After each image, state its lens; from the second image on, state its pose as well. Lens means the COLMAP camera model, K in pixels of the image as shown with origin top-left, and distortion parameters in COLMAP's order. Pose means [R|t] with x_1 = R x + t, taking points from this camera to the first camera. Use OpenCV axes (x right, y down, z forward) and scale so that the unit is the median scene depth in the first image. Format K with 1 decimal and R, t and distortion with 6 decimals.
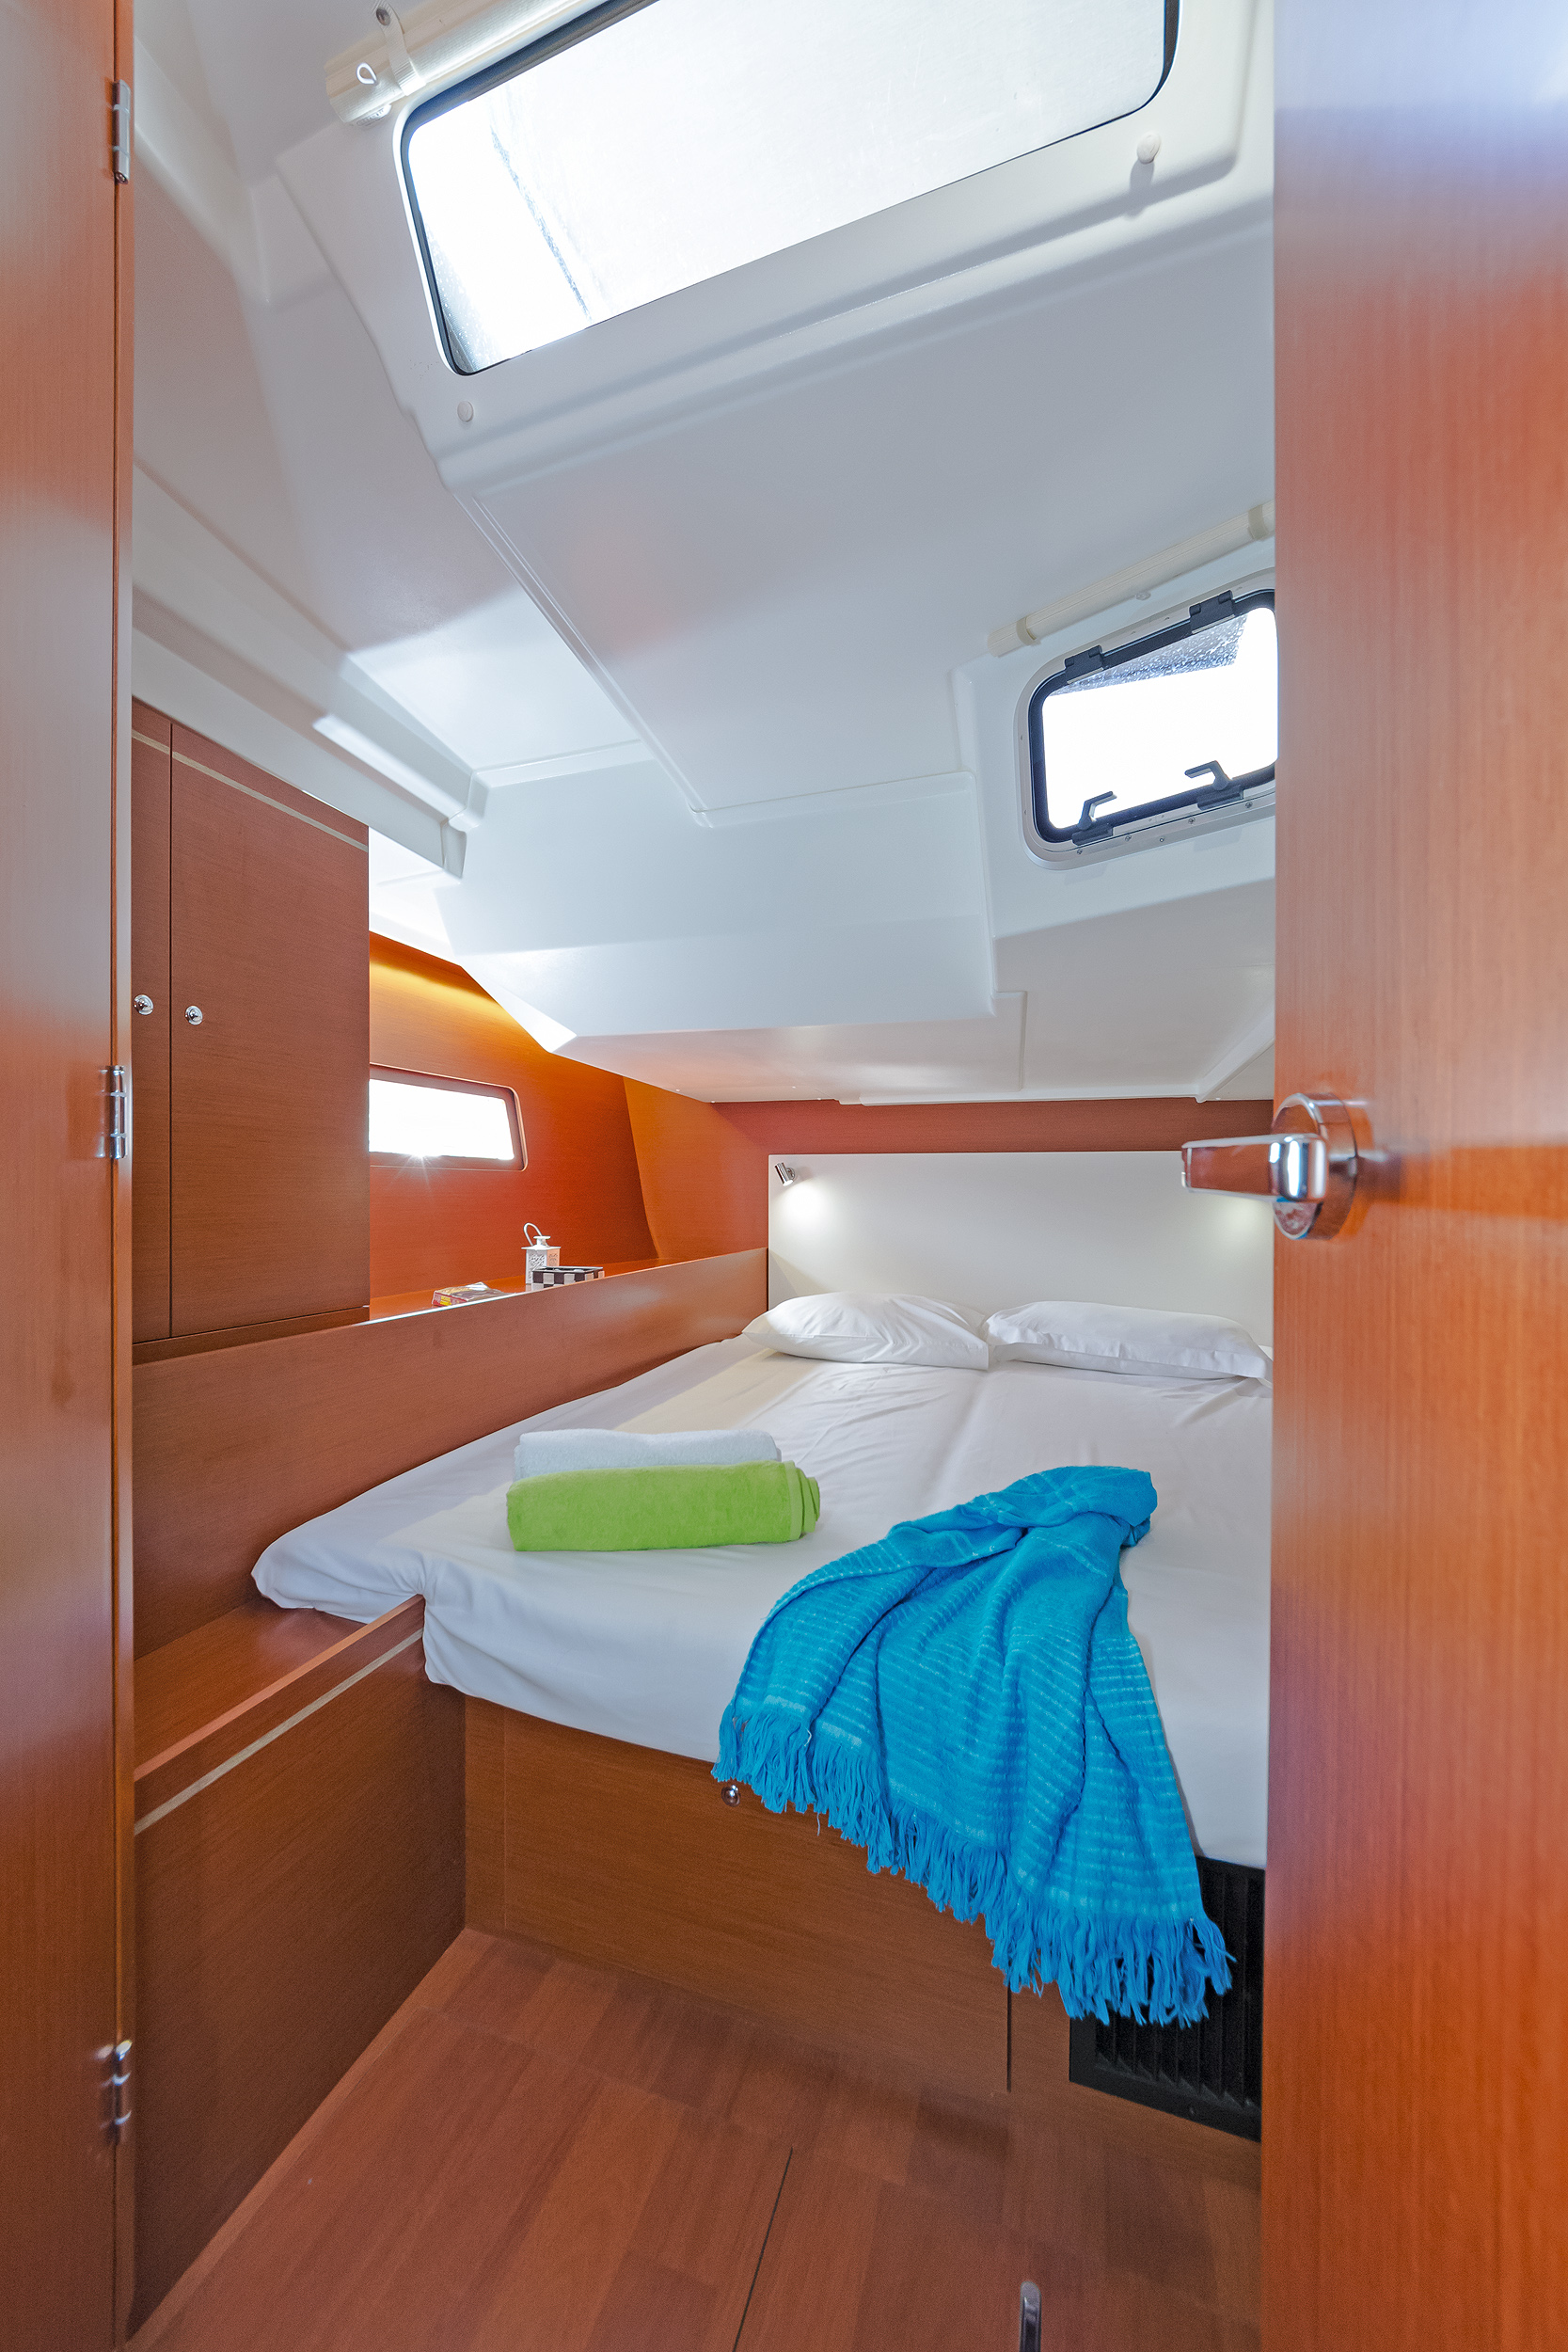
lens RADIAL K [[820.8, 0, 784.0], [0, 820.8, 1176.0], [0, 0, 1]] dist [-0.000228, -0.008328]
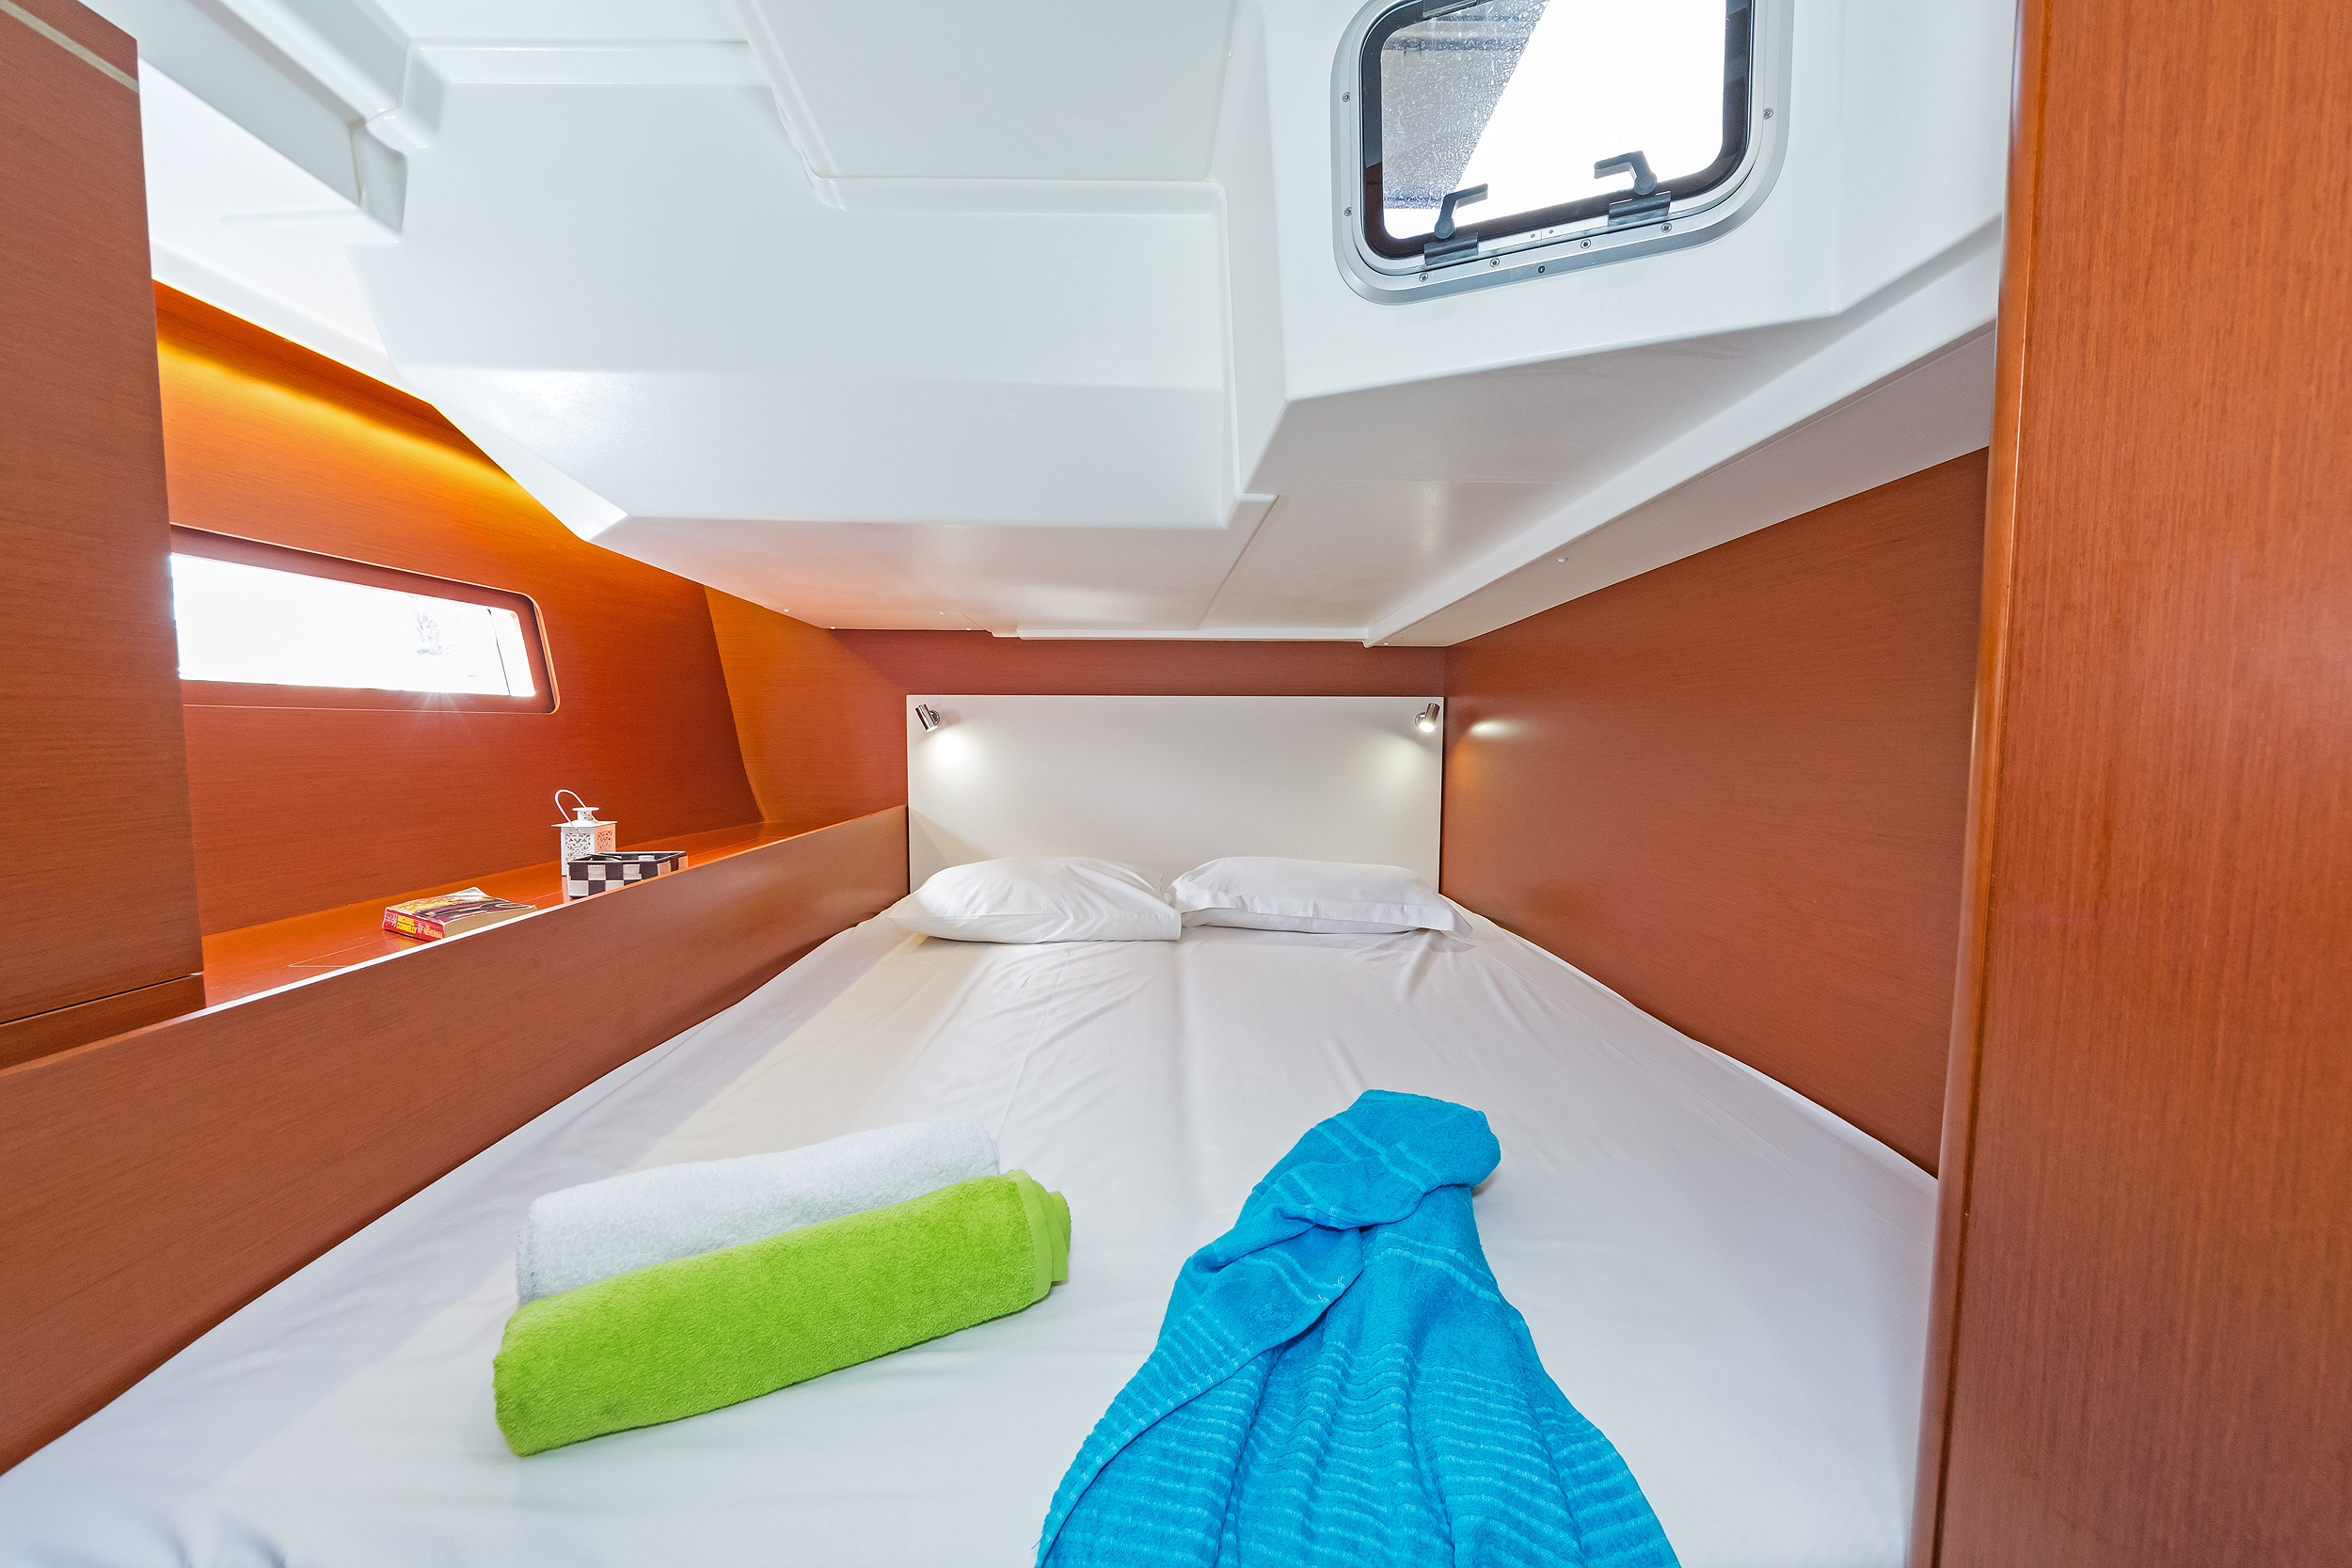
lens RADIAL K [[820.8, 0, 1176.0], [0, 820.8, 784.0], [0, 0, 1]] dist [-0.000228, -0.008328]
pose [[0.948412, -0.019650, 0.316432, -0.039808], [-0.006603, 0.996637, 0.081679, -0.008210], [-0.316972, -0.079555, 0.945092, 0.192617]]
